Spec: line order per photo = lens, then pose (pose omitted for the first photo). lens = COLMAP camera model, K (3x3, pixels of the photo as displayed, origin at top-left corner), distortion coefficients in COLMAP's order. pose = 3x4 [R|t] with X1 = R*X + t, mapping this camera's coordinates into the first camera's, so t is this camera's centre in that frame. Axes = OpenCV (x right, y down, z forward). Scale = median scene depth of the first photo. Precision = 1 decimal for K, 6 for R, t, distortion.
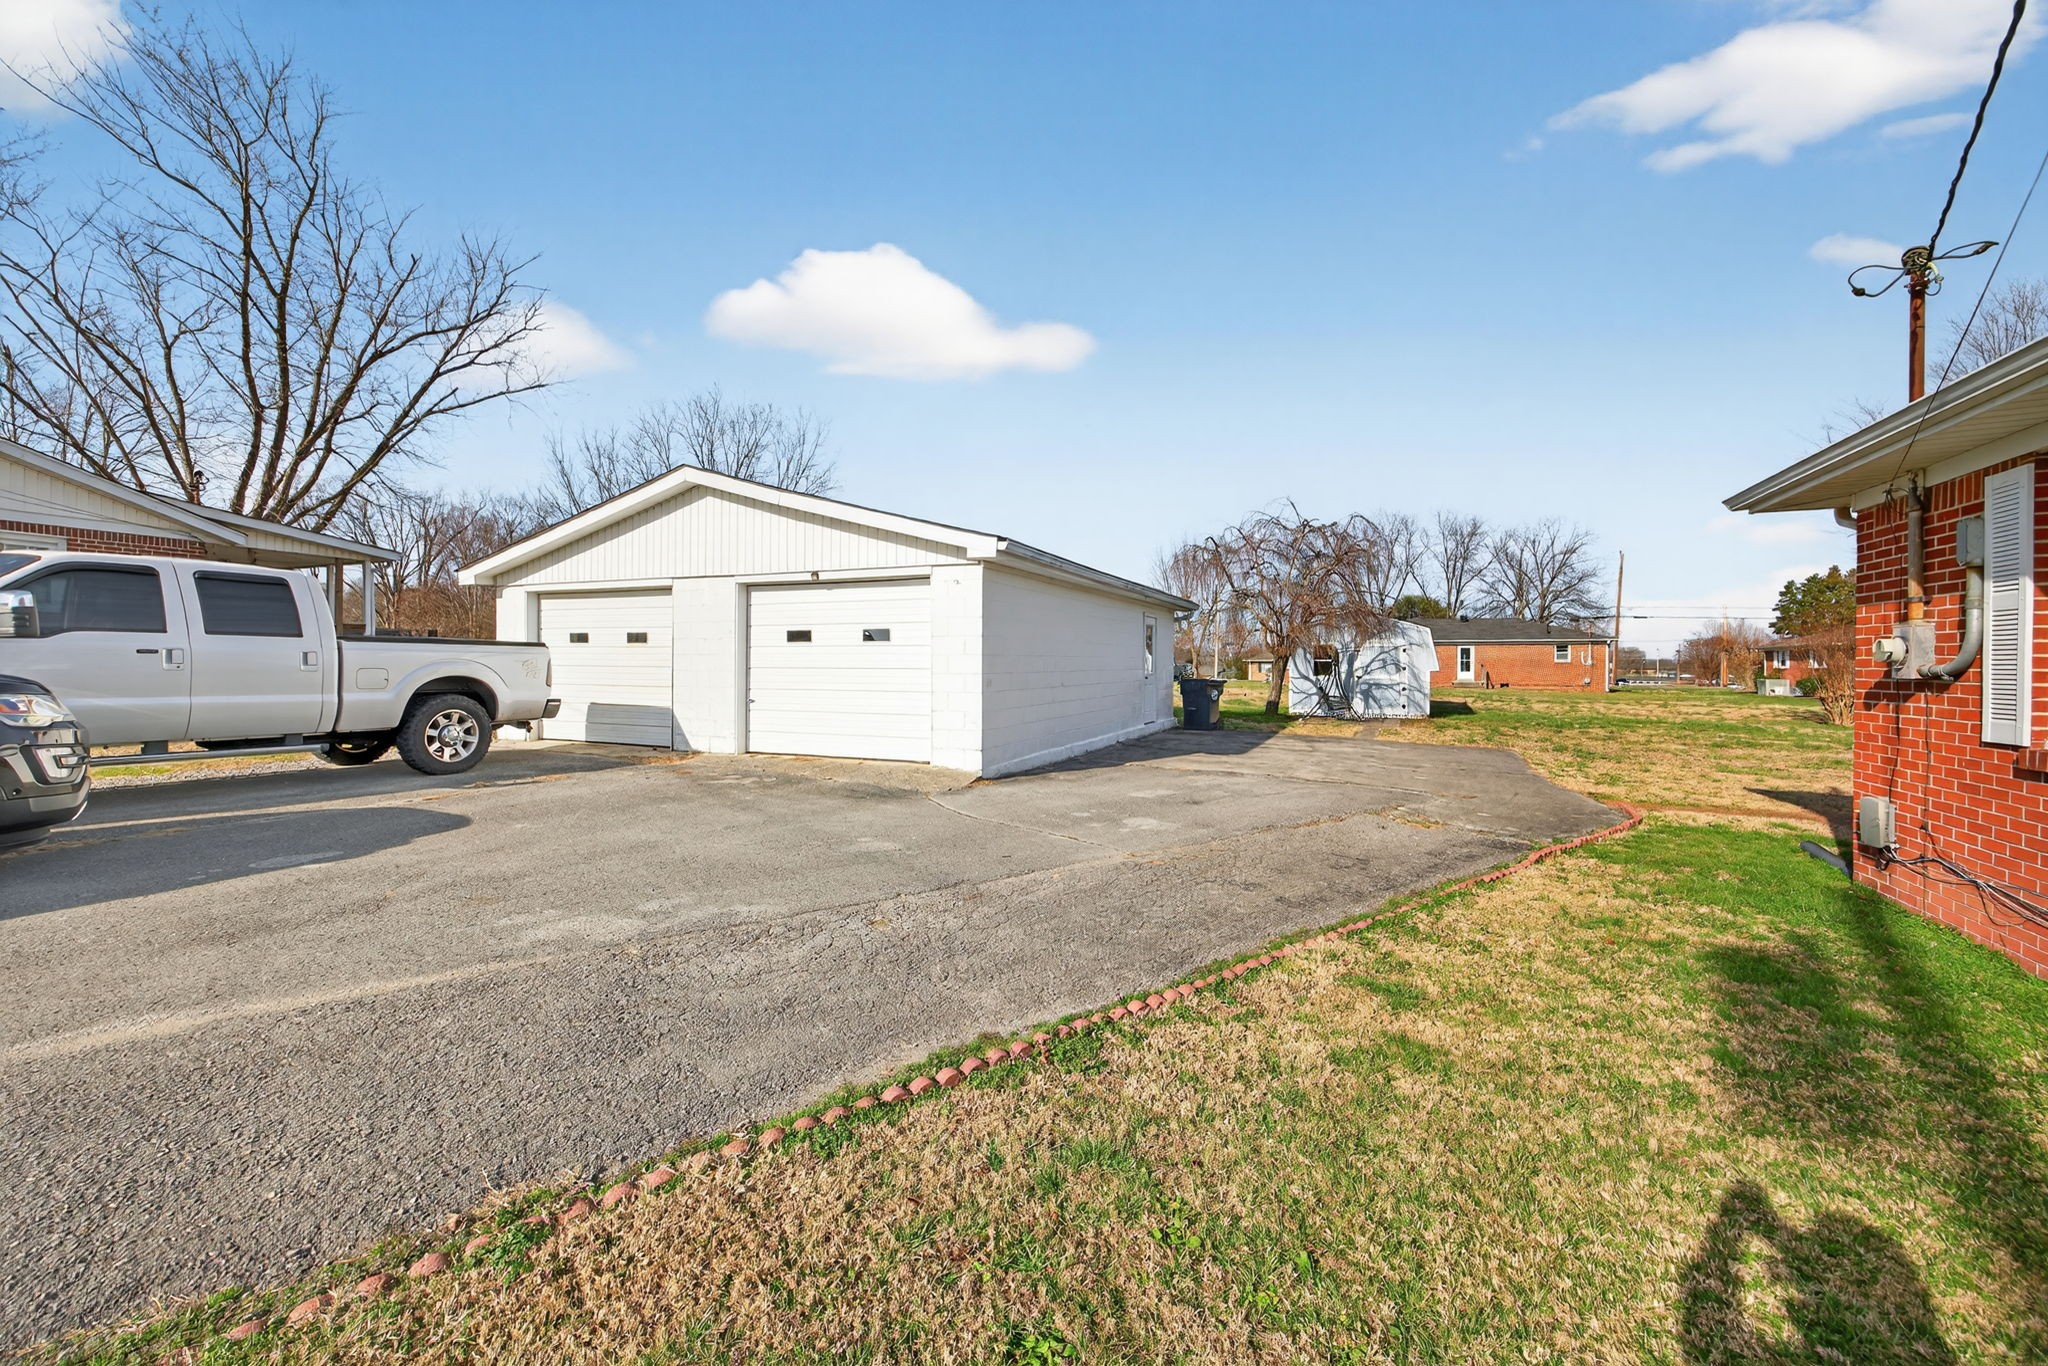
lens RADIAL K [[805.4, 0, 1037.7], [0, 805.4, 664.2], [0, 0, 1]] dist [-0.023047, 0.010749]
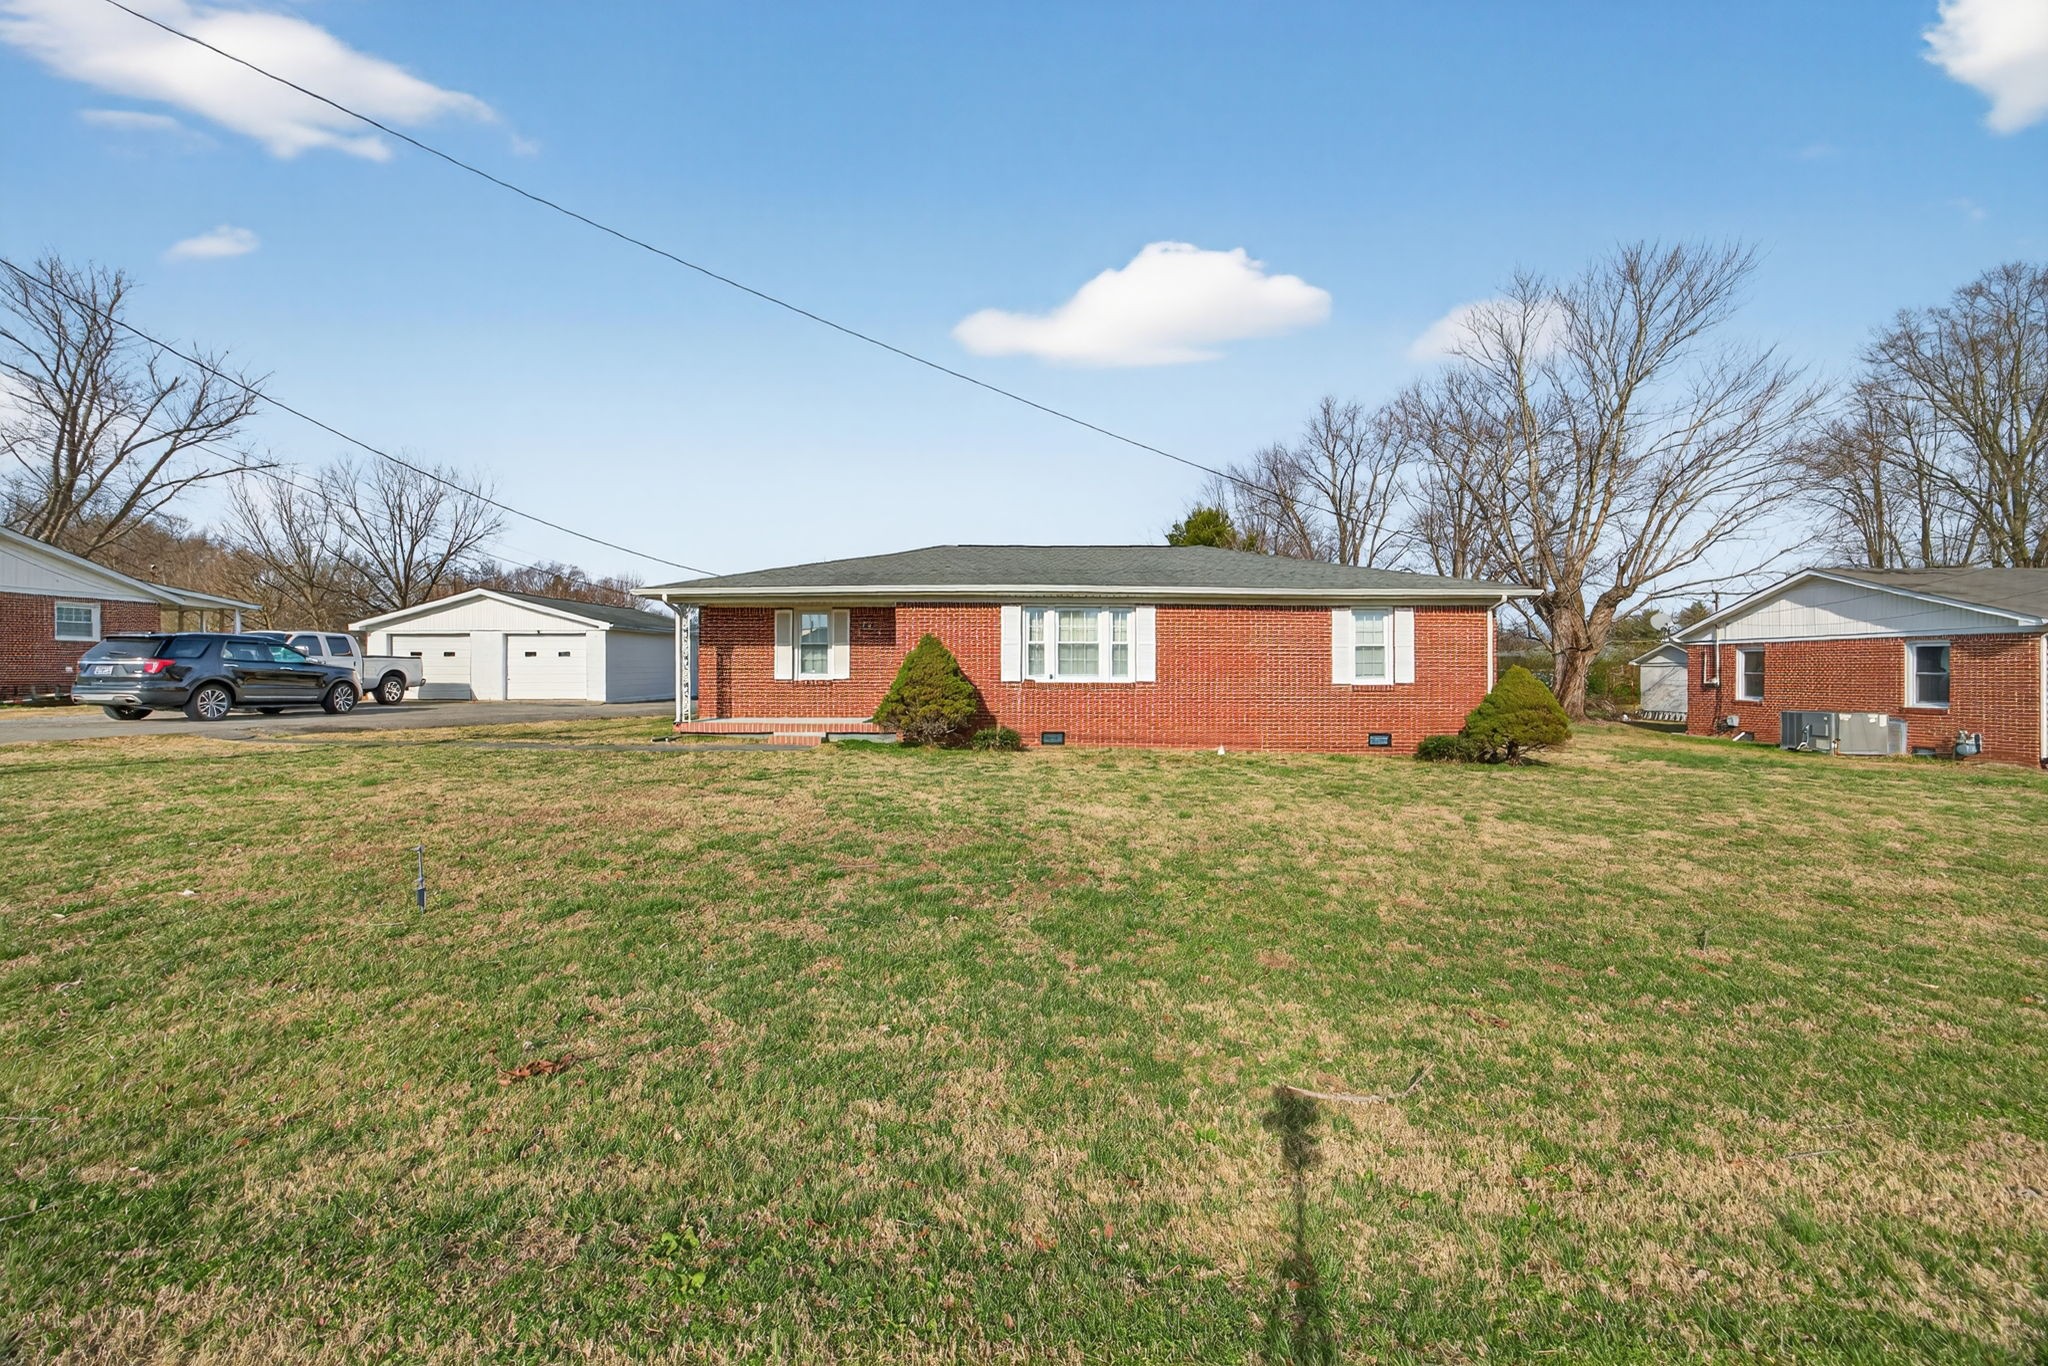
lens RADIAL K [[805.4, 0, 1037.7], [0, 805.4, 664.2], [0, 0, 1]] dist [-0.023047, 0.010749]
pose [[0.934610, -0.007323, 0.355598, 0.127839], [0.007225, 0.999973, 0.001603, 0.002393], [-0.355600, 0.001071, 0.934638, -0.804397]]
